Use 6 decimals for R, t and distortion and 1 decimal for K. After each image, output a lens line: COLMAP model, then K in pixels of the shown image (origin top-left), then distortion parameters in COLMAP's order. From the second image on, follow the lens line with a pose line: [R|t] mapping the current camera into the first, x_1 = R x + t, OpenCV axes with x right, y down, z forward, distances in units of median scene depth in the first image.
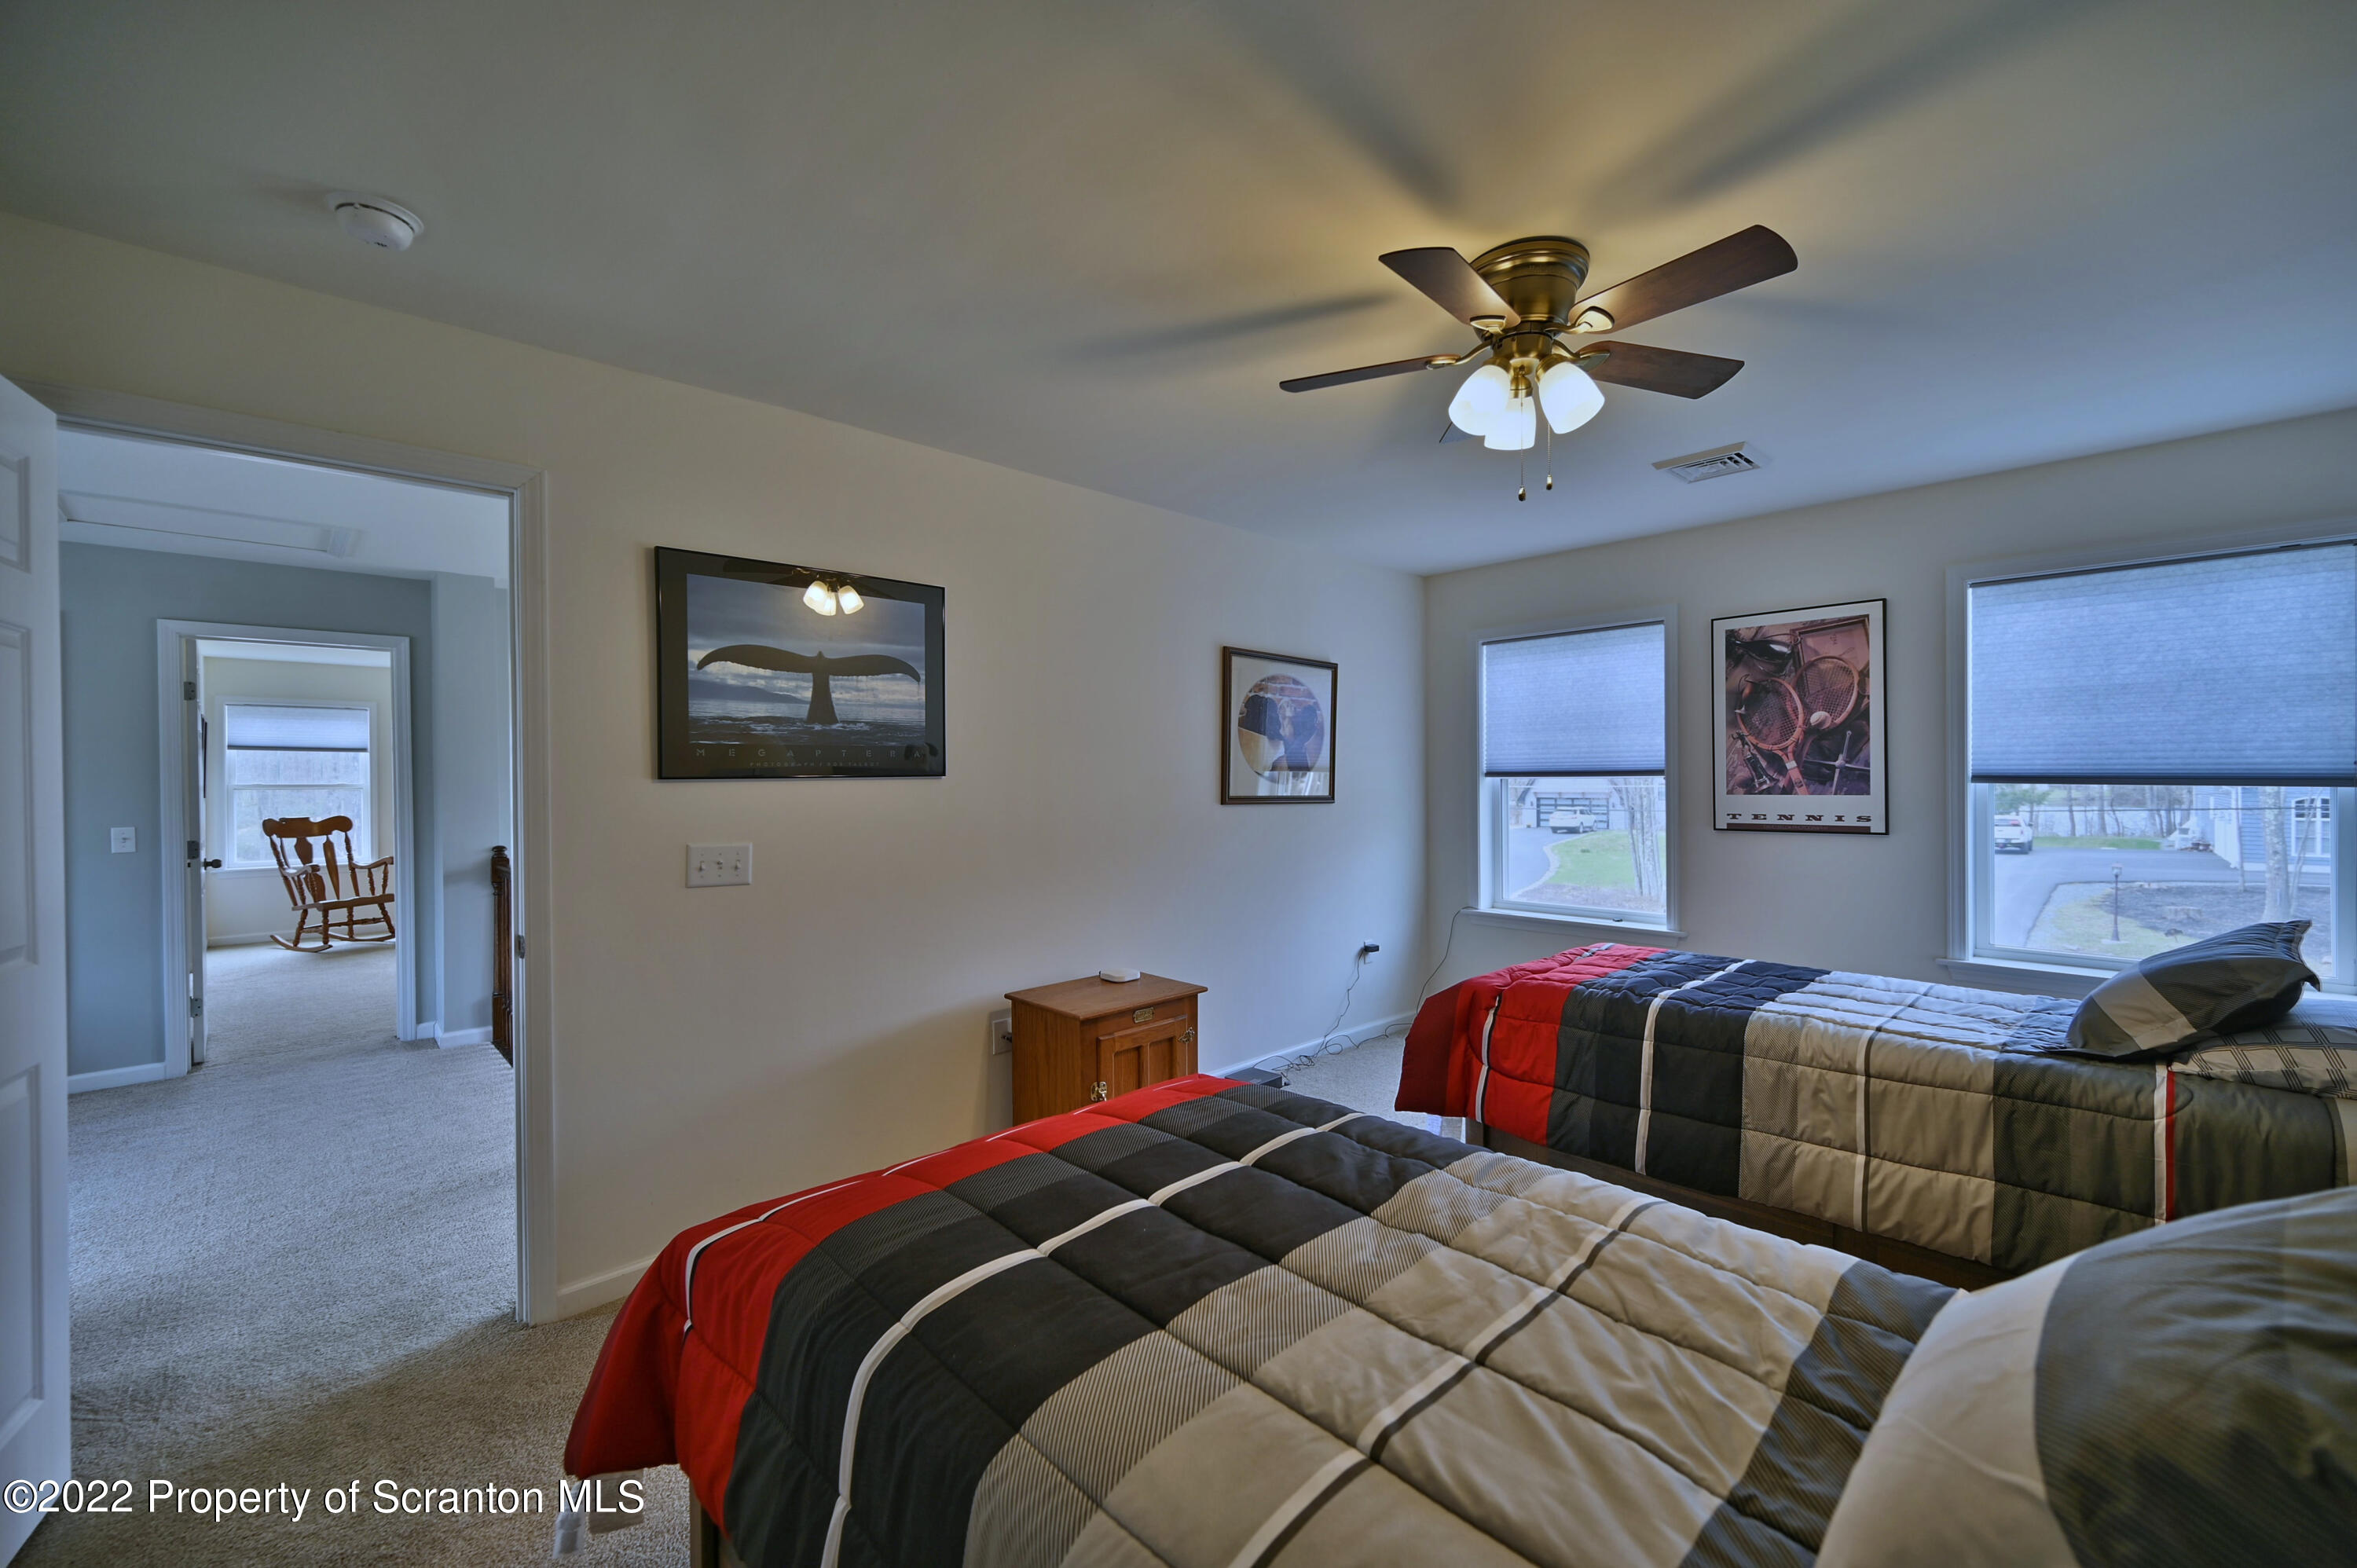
lens RADIAL K [[929.6, 0, 1190.3], [0, 929.6, 790.8], [0, 0, 1]] dist [-0.001505, 0.000313]
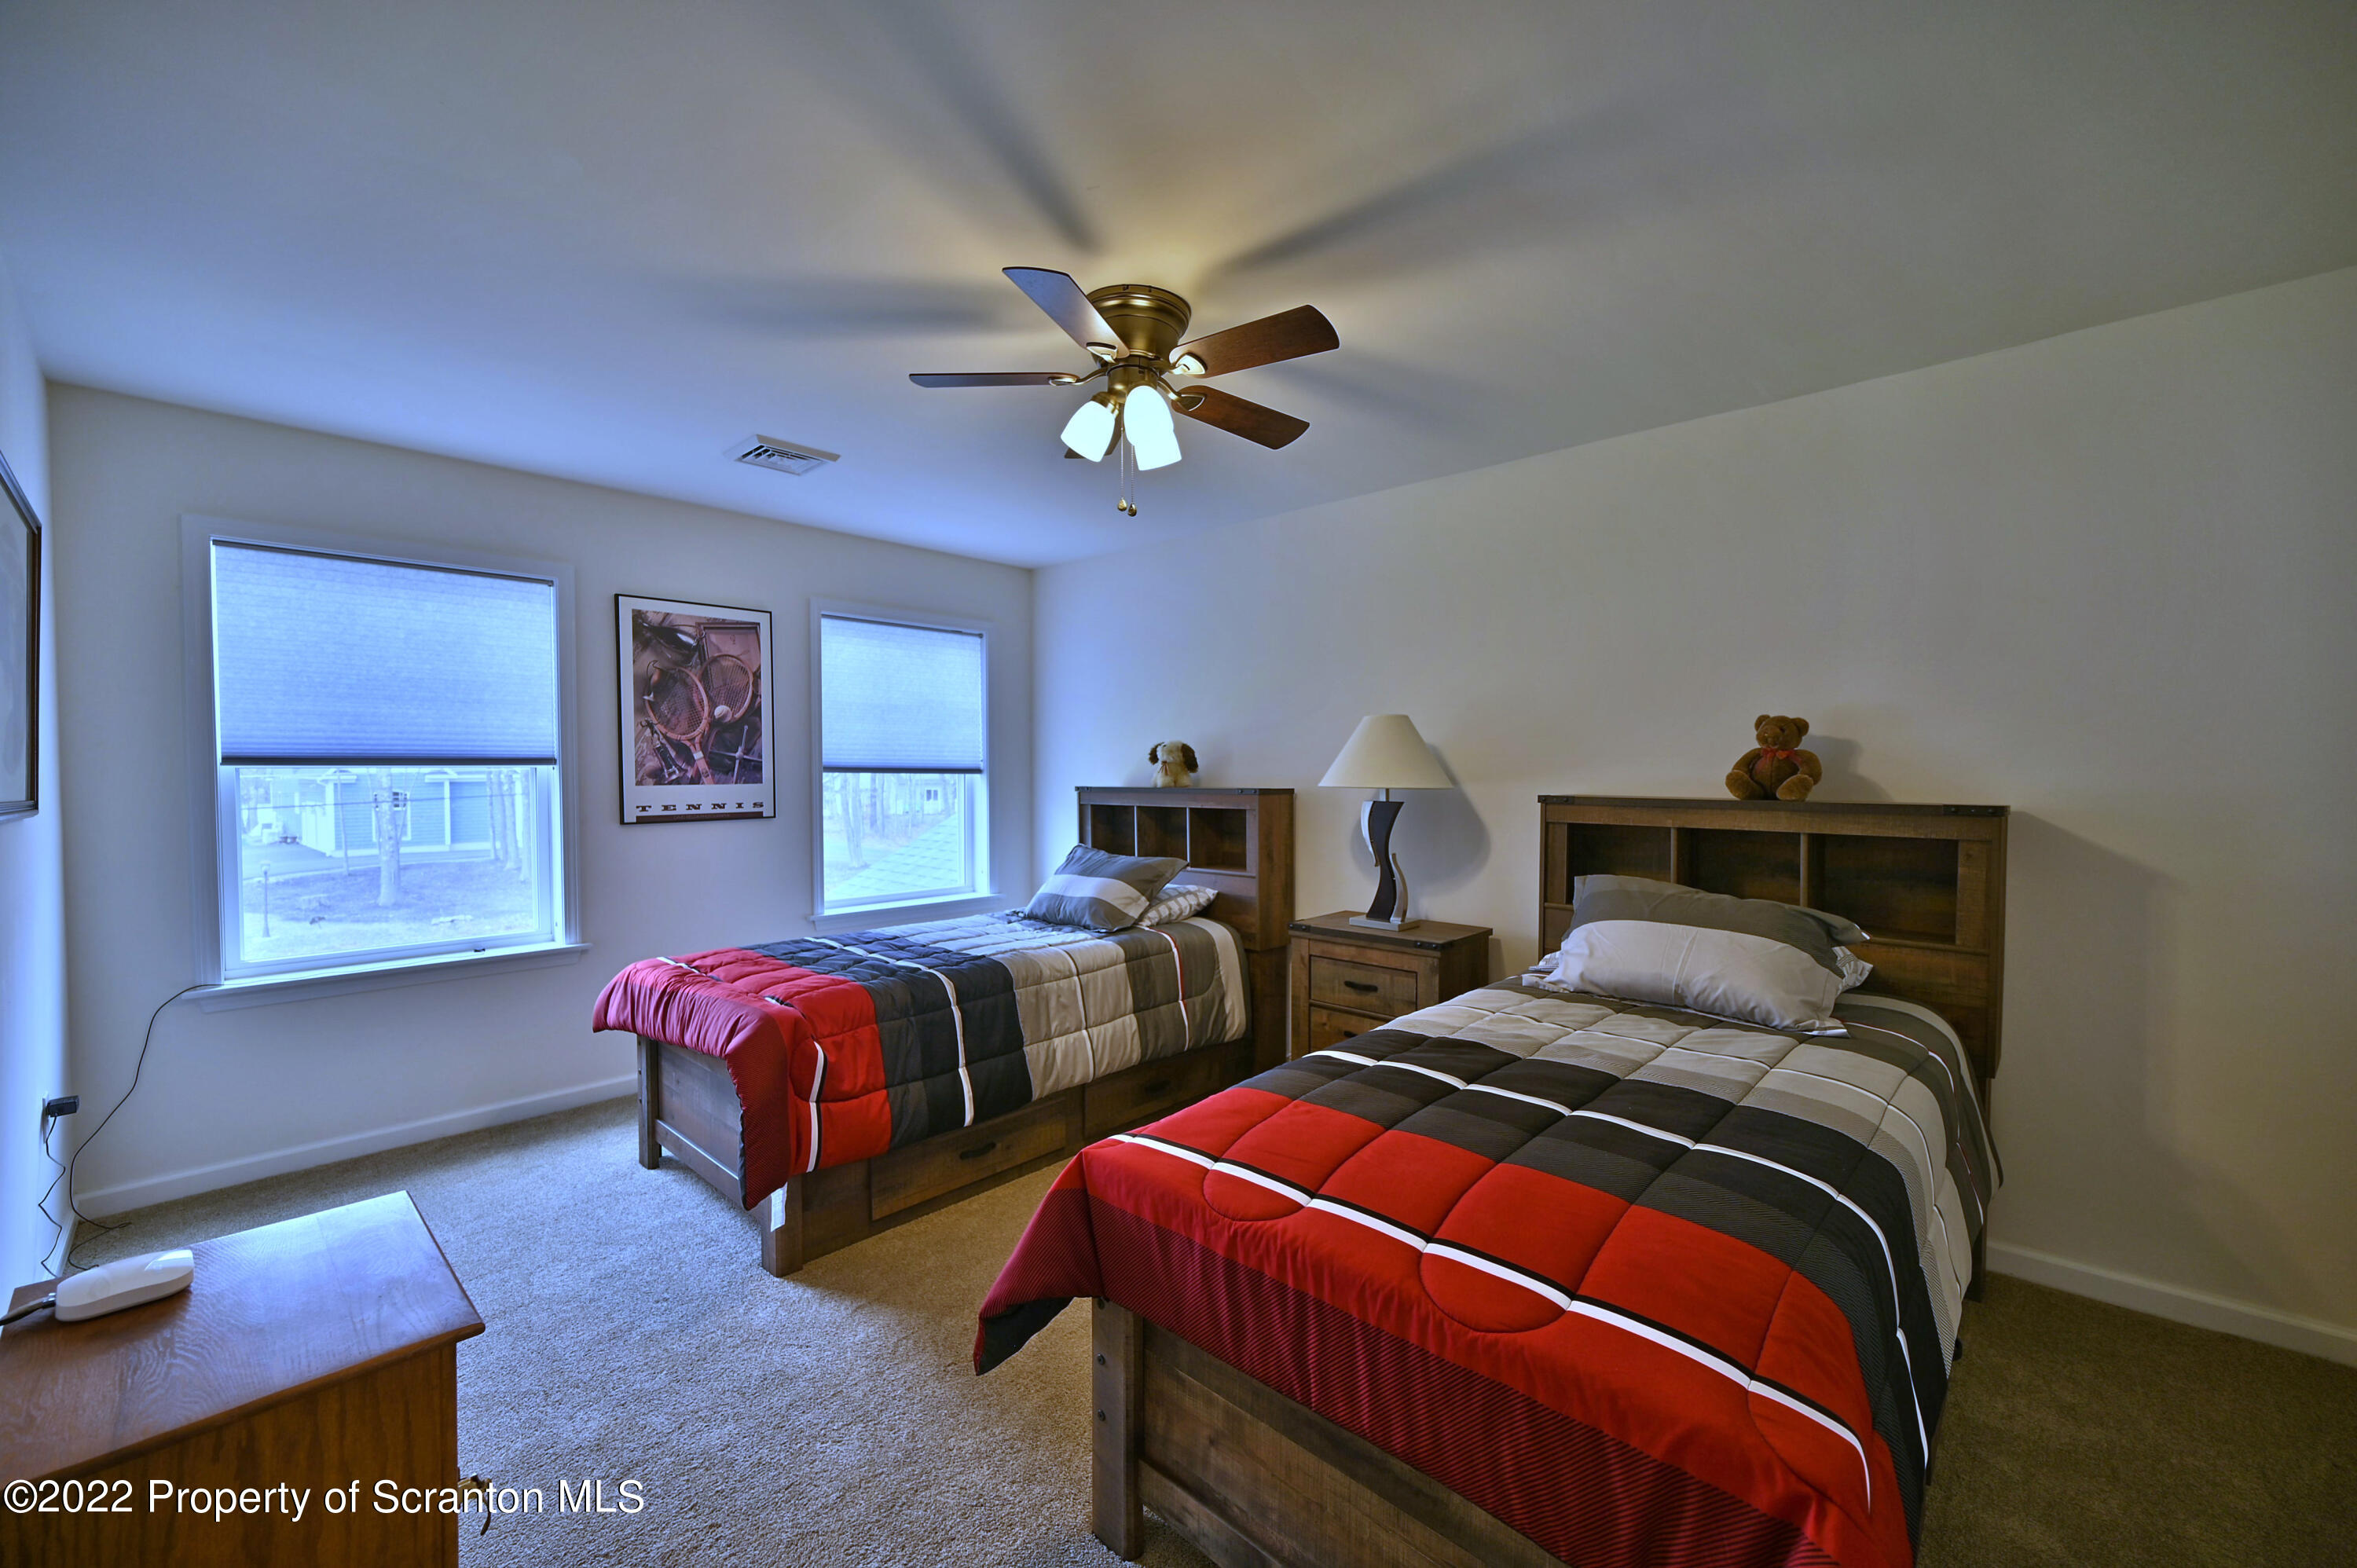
lens RADIAL K [[929.6, 0, 1181.8], [0, 929.6, 794.2], [0, 0, 1]] dist [-0.001505, 0.000313]
pose [[-0.041108, -0.021804, 0.998917, -0.399782], [0.015297, 0.999631, 0.022449, 0.000004], [-0.999038, 0.016203, -0.040759, 0.512924]]
